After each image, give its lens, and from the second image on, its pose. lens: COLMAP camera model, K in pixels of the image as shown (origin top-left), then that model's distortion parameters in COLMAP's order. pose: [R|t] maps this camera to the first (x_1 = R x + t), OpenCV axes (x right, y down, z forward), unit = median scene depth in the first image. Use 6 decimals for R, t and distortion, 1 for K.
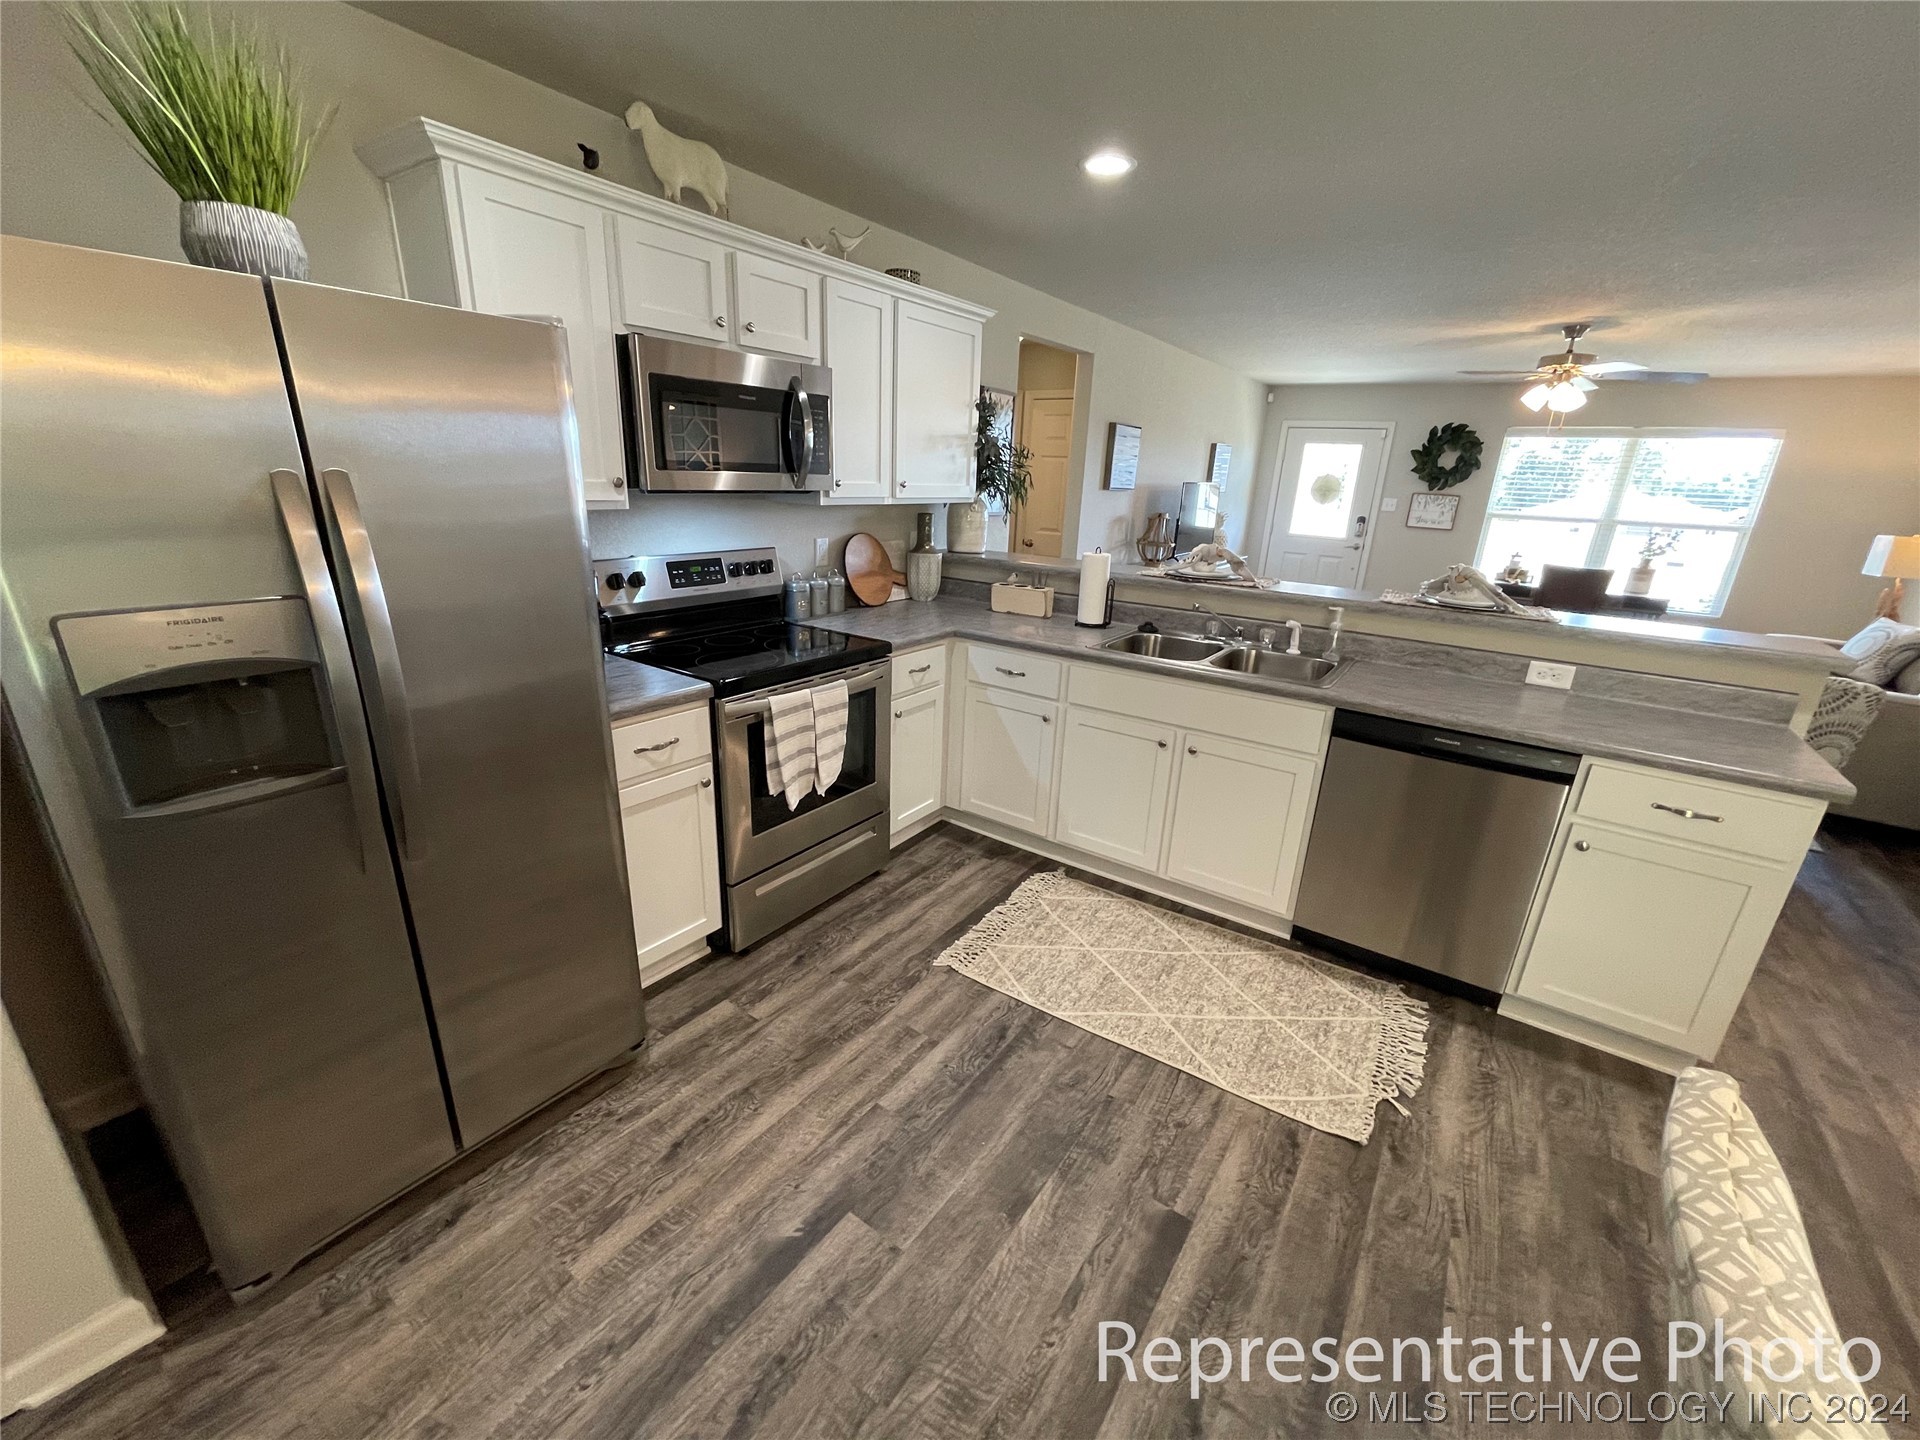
lens RADIAL K [[770.5, 0, 959.3], [0, 770.5, 725.4], [0, 0, 1]] dist [-0.004778, 0.001528]
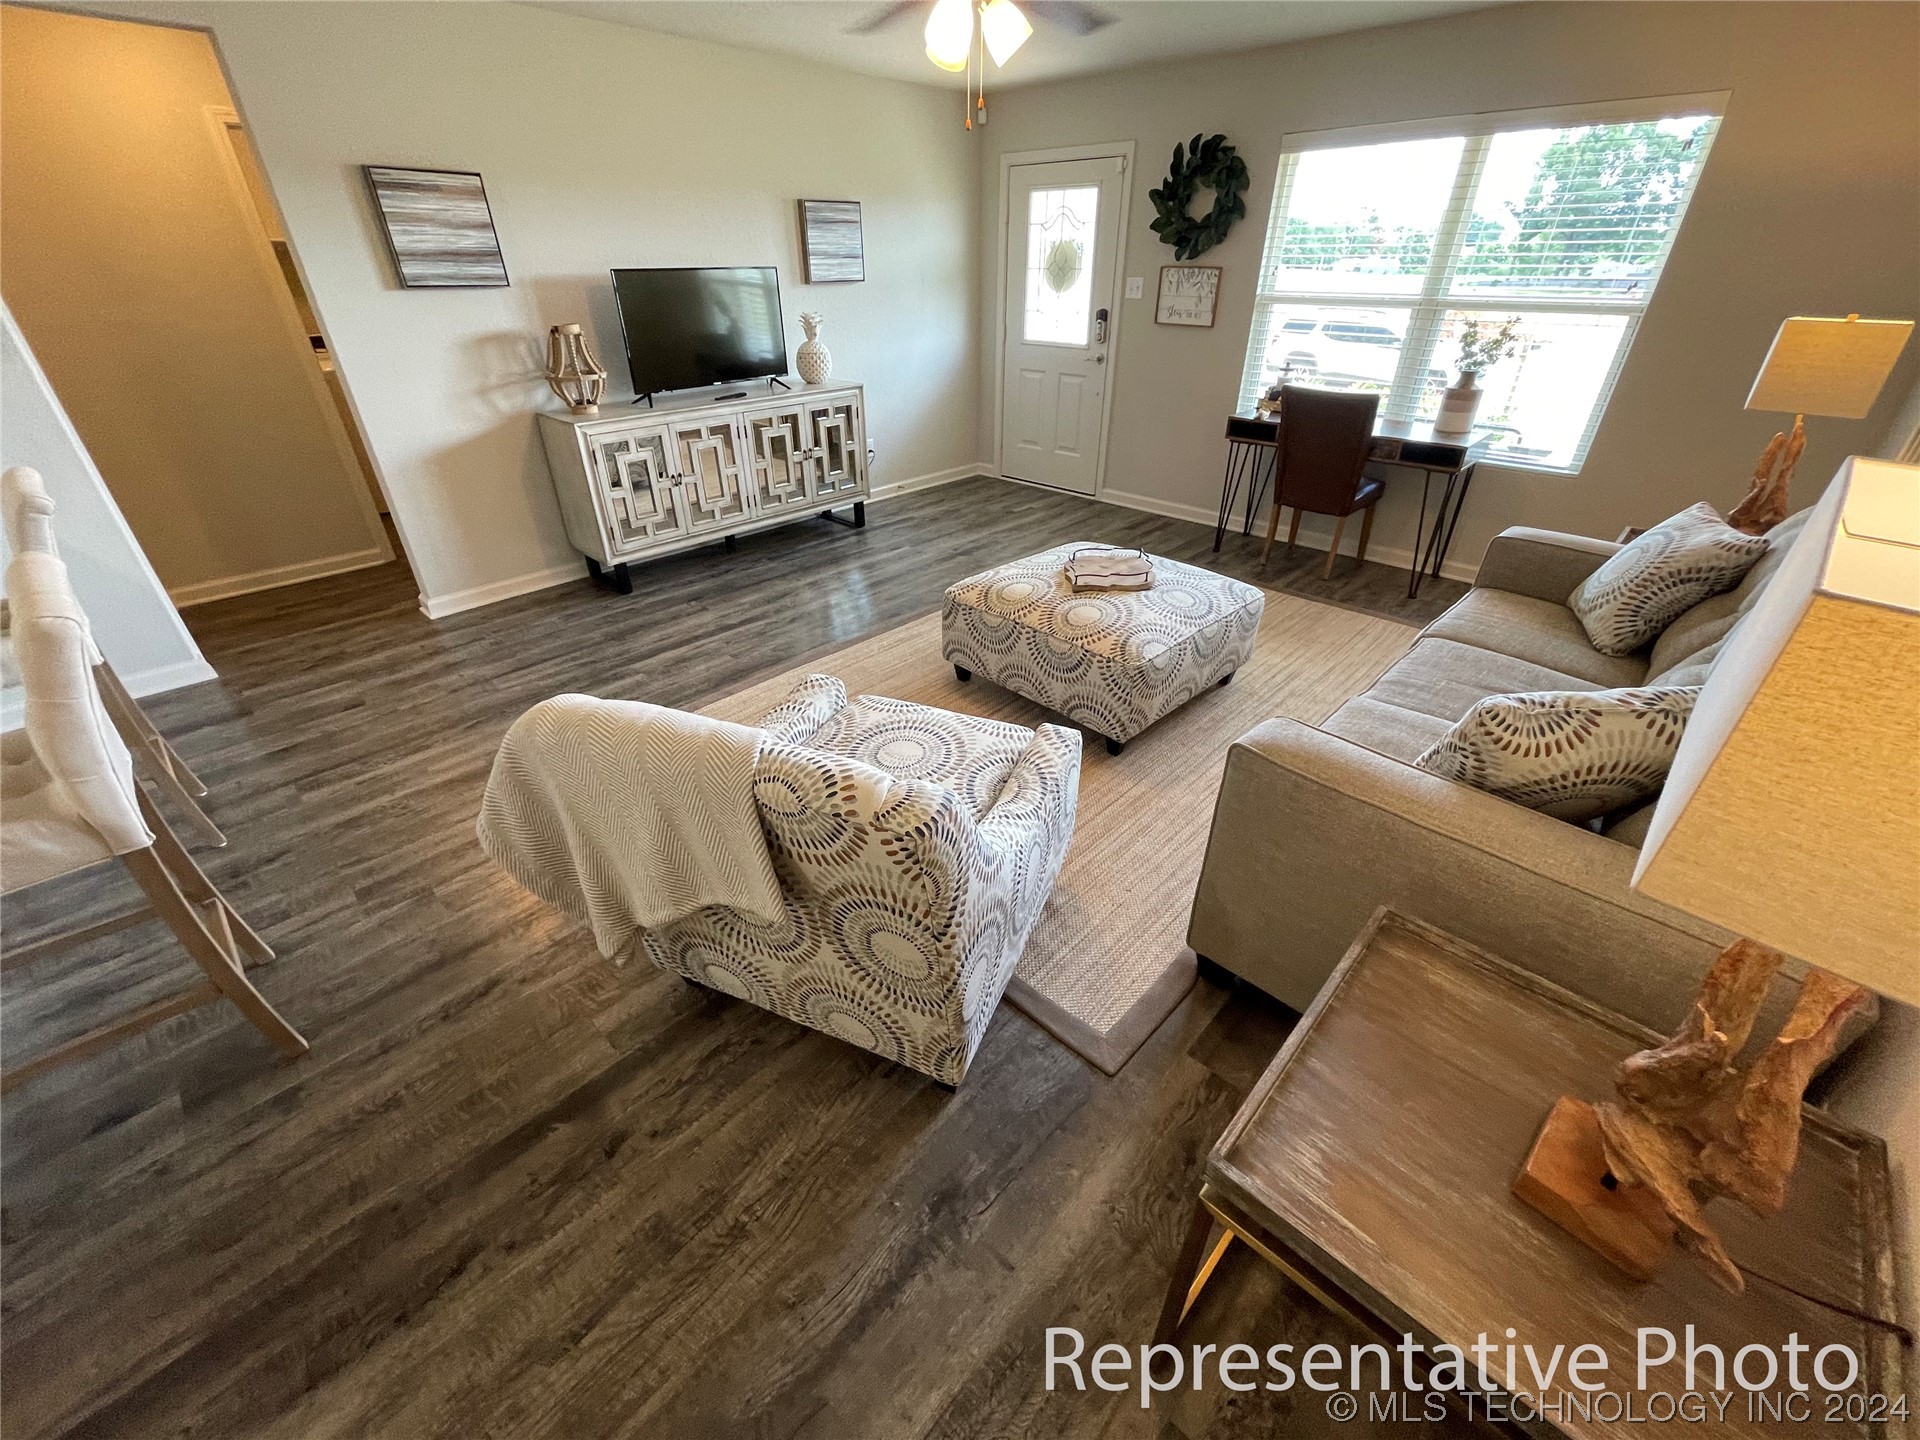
lens RADIAL K [[770.5, 0, 965.3], [0, 770.5, 713.5], [0, 0, 1]] dist [-0.004778, 0.001528]
pose [[0.991030, 0.031432, -0.129890, 0.531619], [-0.004698, 0.979541, 0.201189, -0.068395], [0.133557, -0.198774, 0.970902, 0.292675]]
